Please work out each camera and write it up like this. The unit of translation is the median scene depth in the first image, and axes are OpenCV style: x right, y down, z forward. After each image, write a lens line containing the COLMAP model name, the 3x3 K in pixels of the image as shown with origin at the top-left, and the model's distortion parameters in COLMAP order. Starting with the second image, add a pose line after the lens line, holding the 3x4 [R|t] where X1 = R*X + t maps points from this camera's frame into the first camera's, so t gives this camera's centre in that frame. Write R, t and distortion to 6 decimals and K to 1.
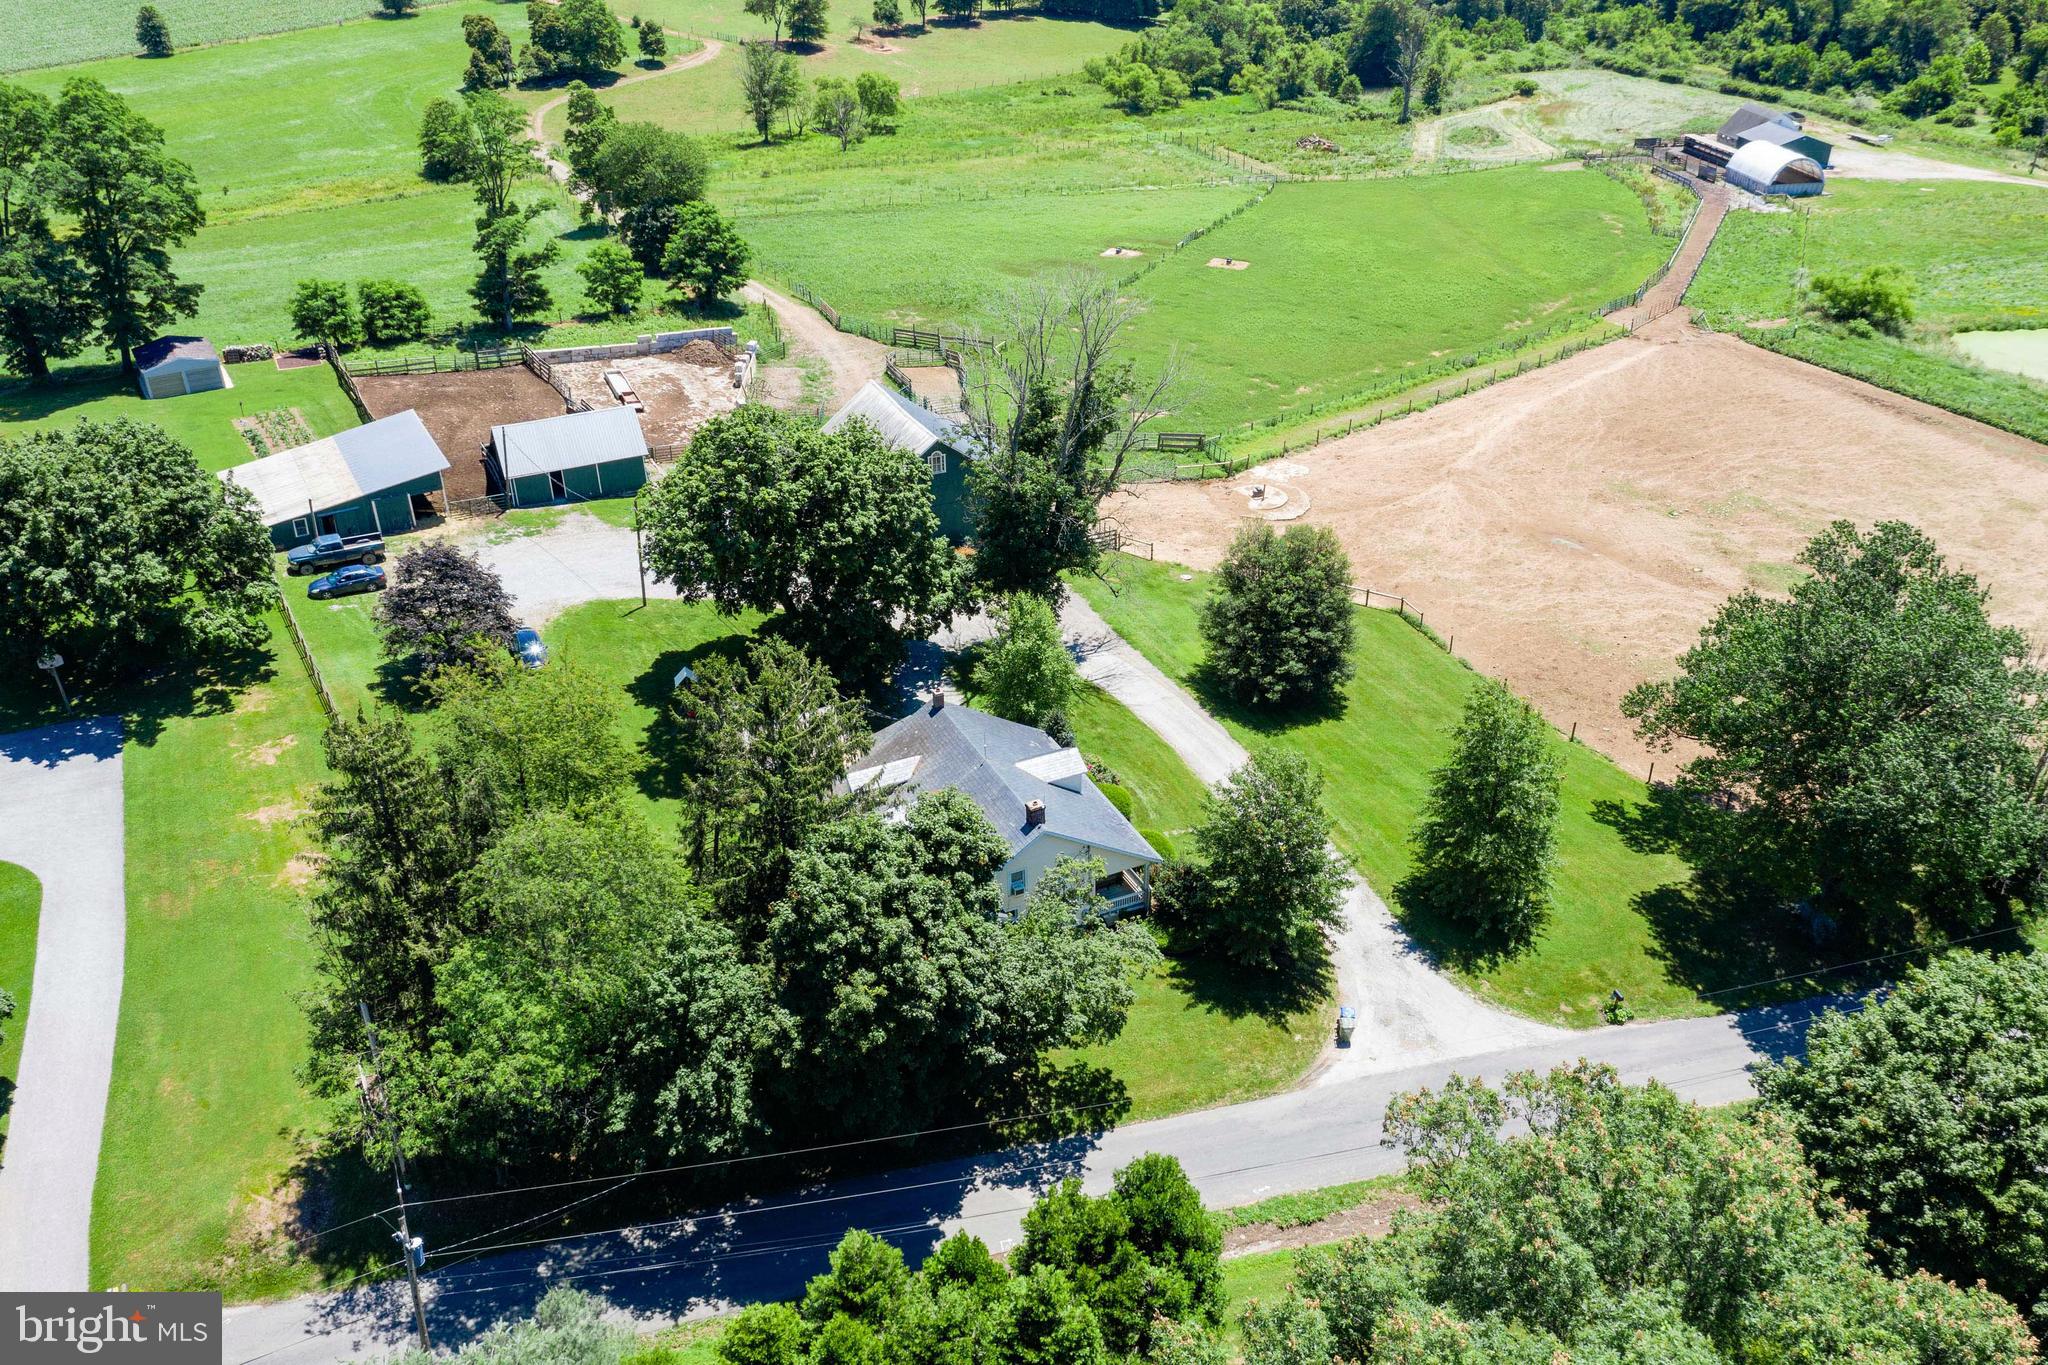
lens RADIAL K [[1612.8, 0, 1035.1], [0, 1612.8, 683.5], [0, 0, 1]] dist [-0.012482, 0.001491]
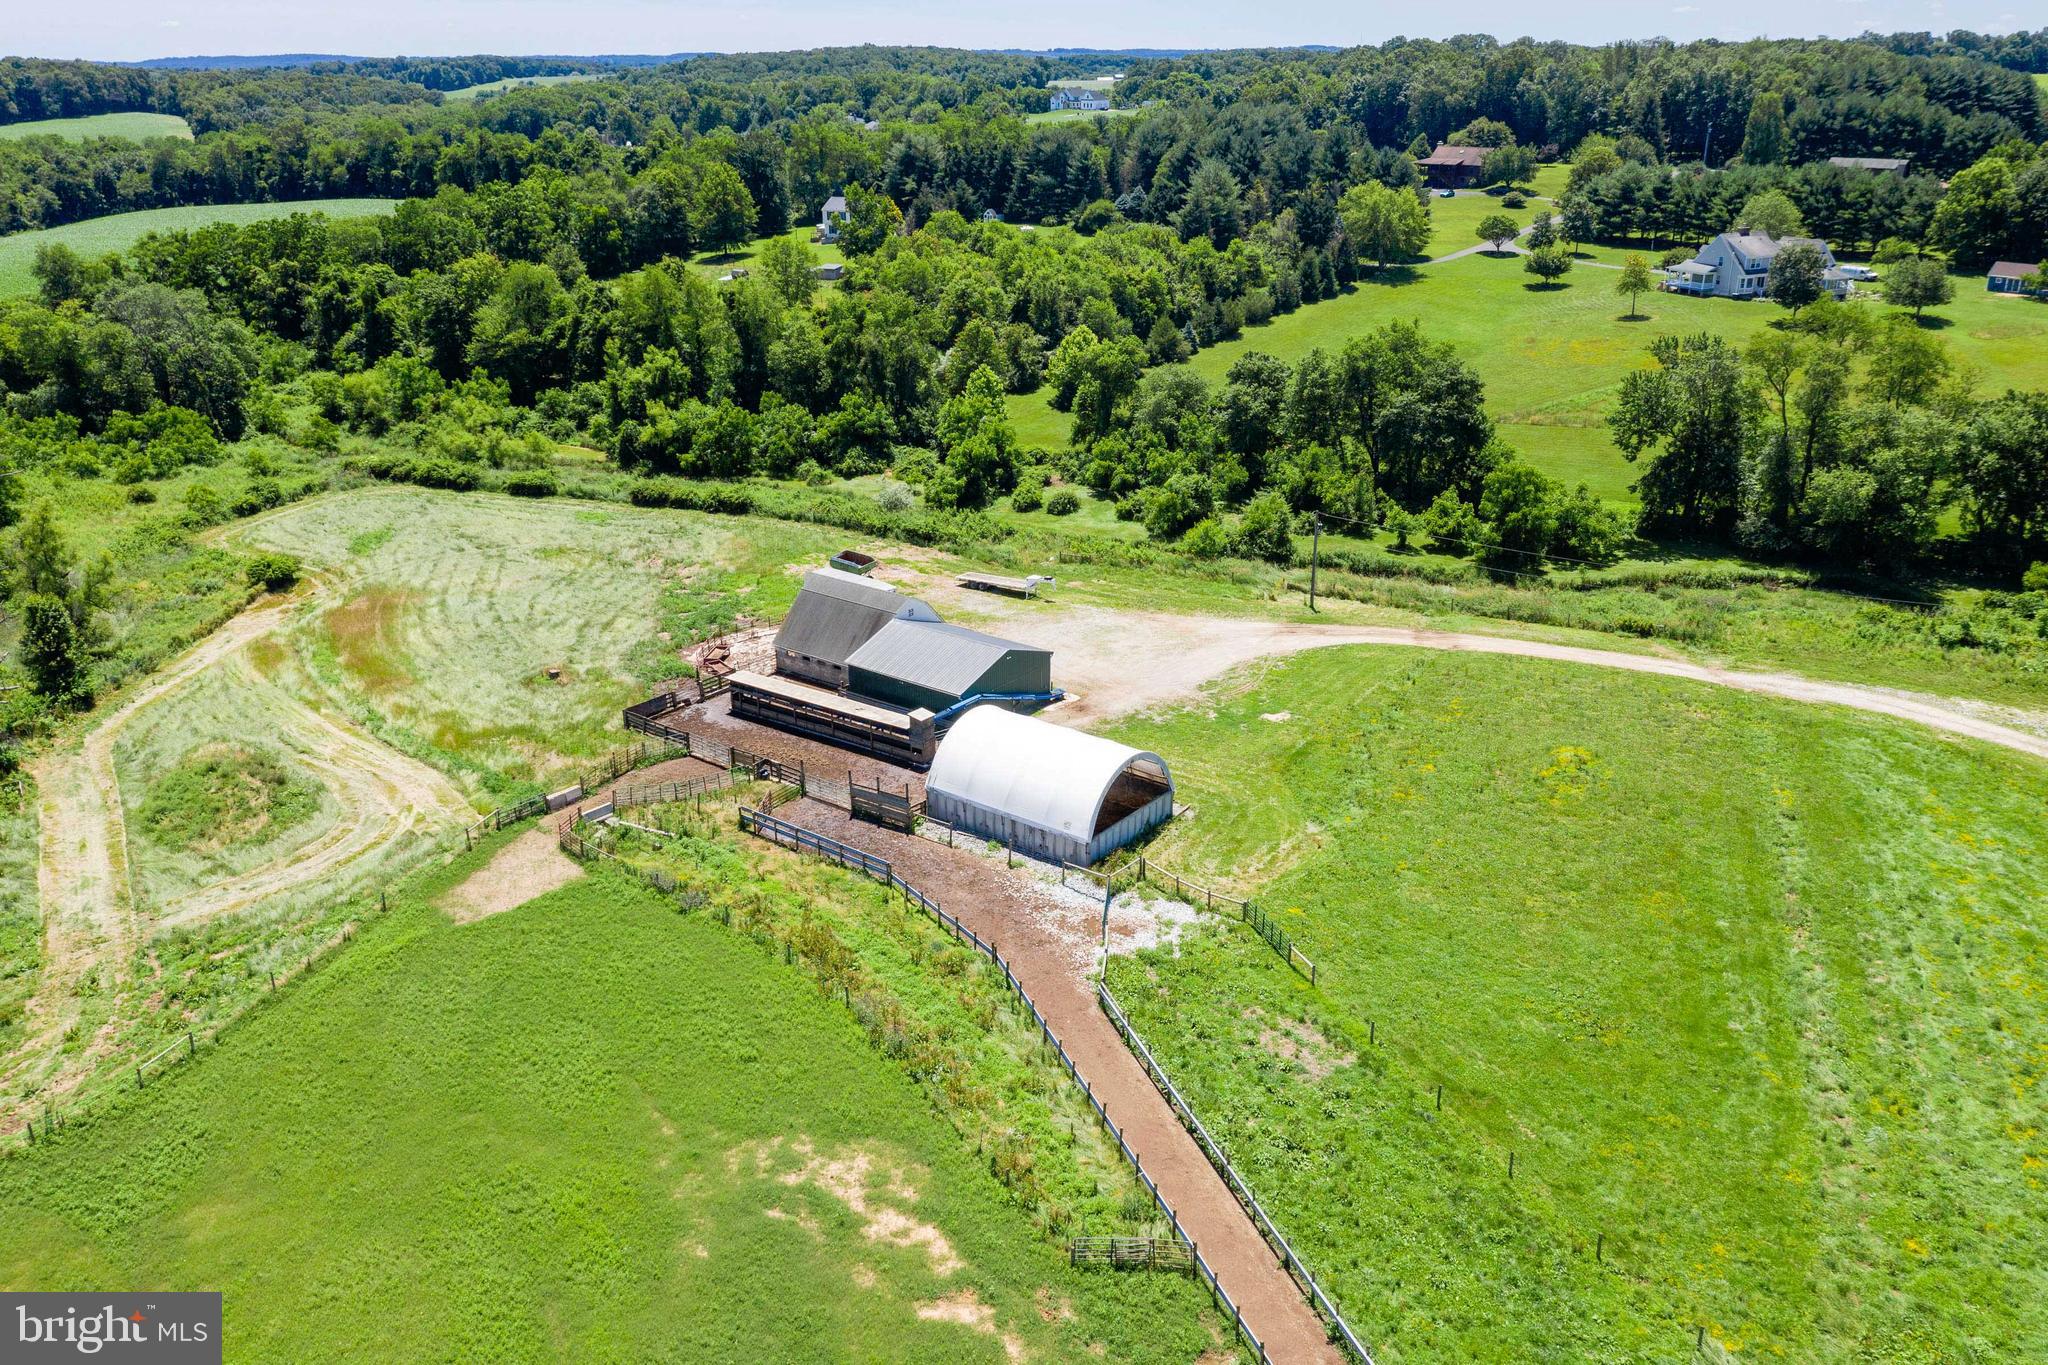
lens RADIAL K [[1602.6, 0, 1033.0], [0, 1602.6, 690.4], [0, 0, 1]] dist [-0.020807, 0.007822]
pose [[0.714582, -0.248652, 0.653868, 0.159361], [0.345089, 0.938350, -0.020298, -0.266759], [-0.608511, 0.240147, 0.756336, 0.552131]]
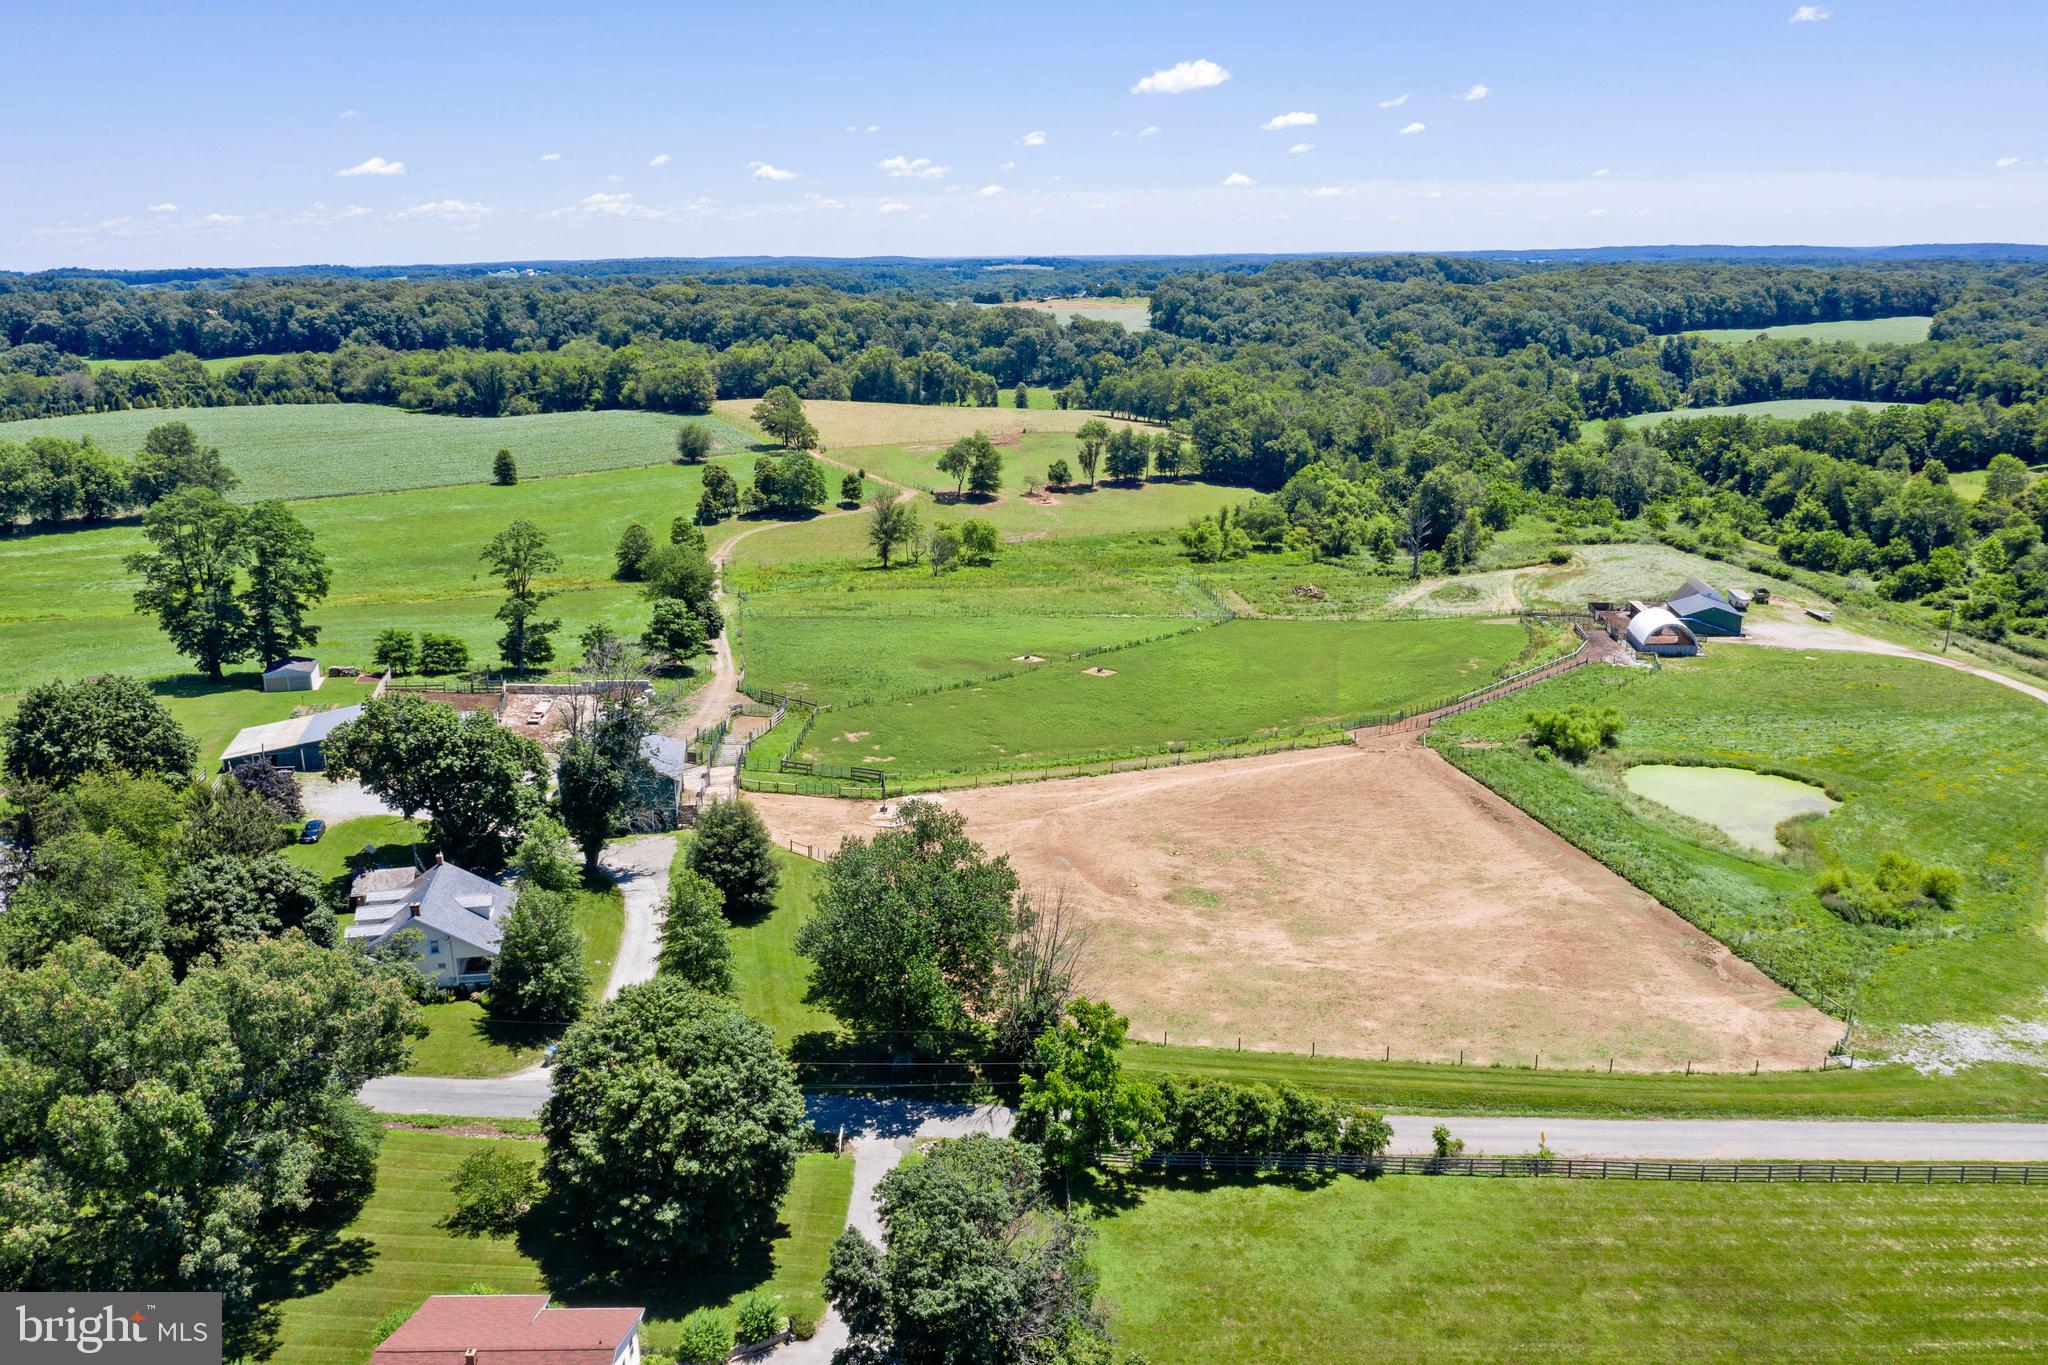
lens RADIAL K [[1617.5, 0, 1024.0], [0, 1617.5, 682.5], [0, 0, 1]] dist [-0.020292, 0.002154]
pose [[0.961550, 0.070413, -0.265451, 0.264799], [-0.136503, 0.961258, -0.239477, 0.041458], [0.238305, 0.266504, 0.933909, -0.138268]]
